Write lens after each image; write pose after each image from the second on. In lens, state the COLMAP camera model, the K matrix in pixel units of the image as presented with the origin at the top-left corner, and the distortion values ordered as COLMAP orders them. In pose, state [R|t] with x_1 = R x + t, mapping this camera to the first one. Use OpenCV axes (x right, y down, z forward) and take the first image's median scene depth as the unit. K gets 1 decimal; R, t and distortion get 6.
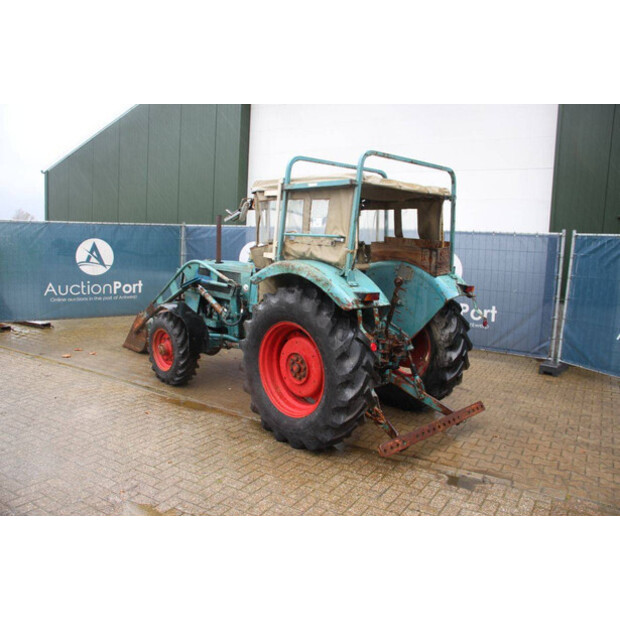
lens RADIAL K [[510.7, 0, 310.0], [0, 510.7, 310.0], [0, 0, 1]] dist [-0.180700, 0.164645]
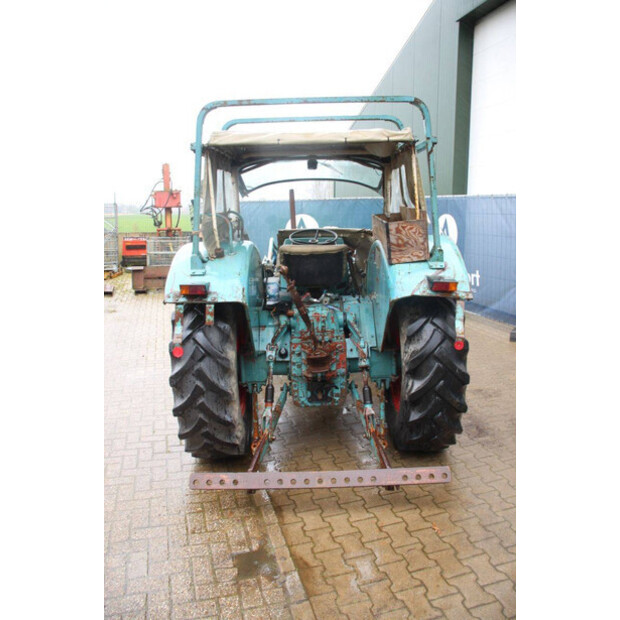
lens RADIAL K [[510.7, 0, 310.0], [0, 510.7, 310.0], [0, 0, 1]] dist [-0.180700, 0.164645]
pose [[0.721003, 0.093096, -0.686649, 0.618455], [-0.054605, 0.995486, 0.077632, -0.051024], [0.690777, -0.018479, 0.722832, 0.427179]]
